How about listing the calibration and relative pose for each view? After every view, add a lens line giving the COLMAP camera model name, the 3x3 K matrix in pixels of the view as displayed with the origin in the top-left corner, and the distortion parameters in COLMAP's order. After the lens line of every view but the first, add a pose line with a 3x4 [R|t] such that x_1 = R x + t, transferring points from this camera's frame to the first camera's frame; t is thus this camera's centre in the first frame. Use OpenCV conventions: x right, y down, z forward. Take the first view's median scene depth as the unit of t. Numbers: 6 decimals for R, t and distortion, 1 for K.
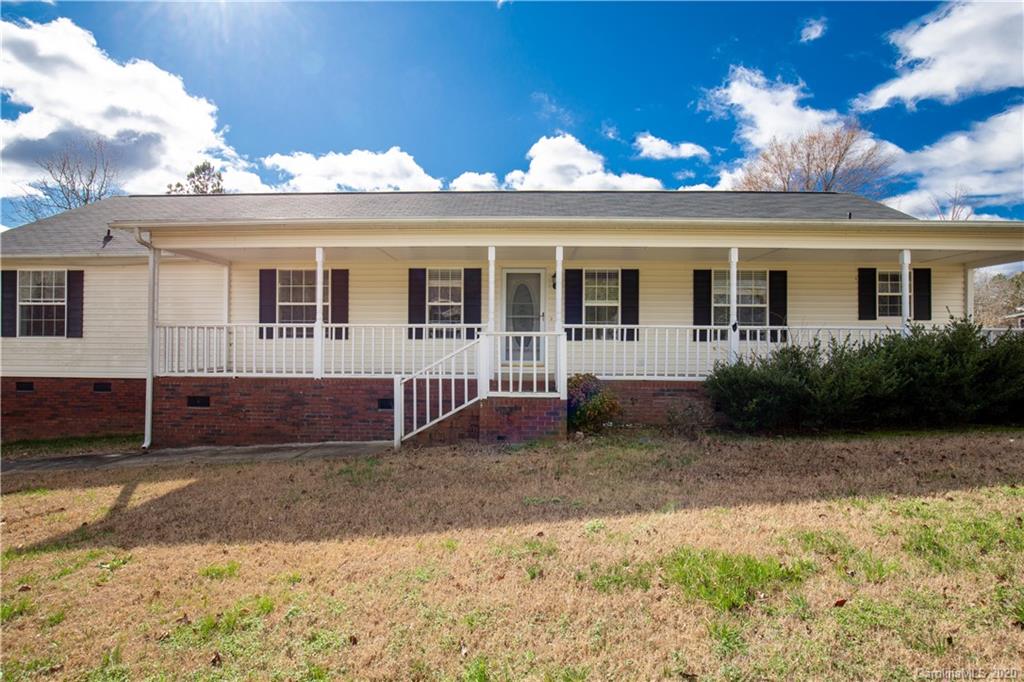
lens RADIAL K [[488.1, 0, 517.6], [0, 488.1, 342.8], [0, 0, 1]] dist [-0.030737, -0.000700]
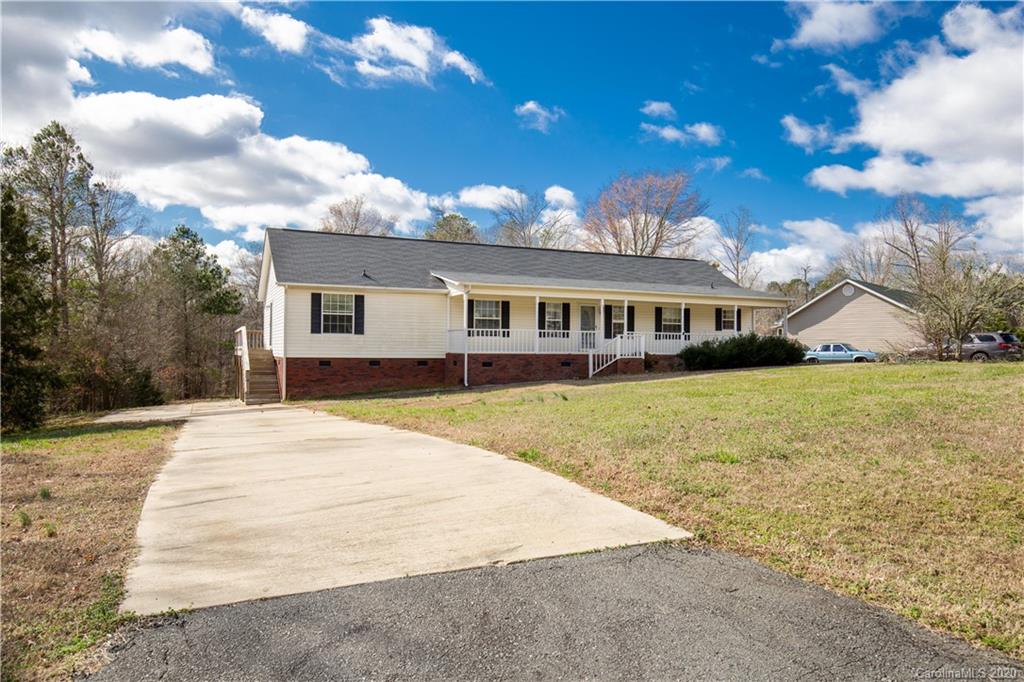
lens RADIAL K [[748.7, 0, 510.2], [0, 748.7, 343.8], [0, 0, 1]] dist [-0.010672, -0.000197]
pose [[0.893986, 0.005250, 0.448065, -2.060021], [-0.001653, 0.999963, -0.008419, 0.055774], [-0.448093, 0.006786, 0.893961, -2.051618]]
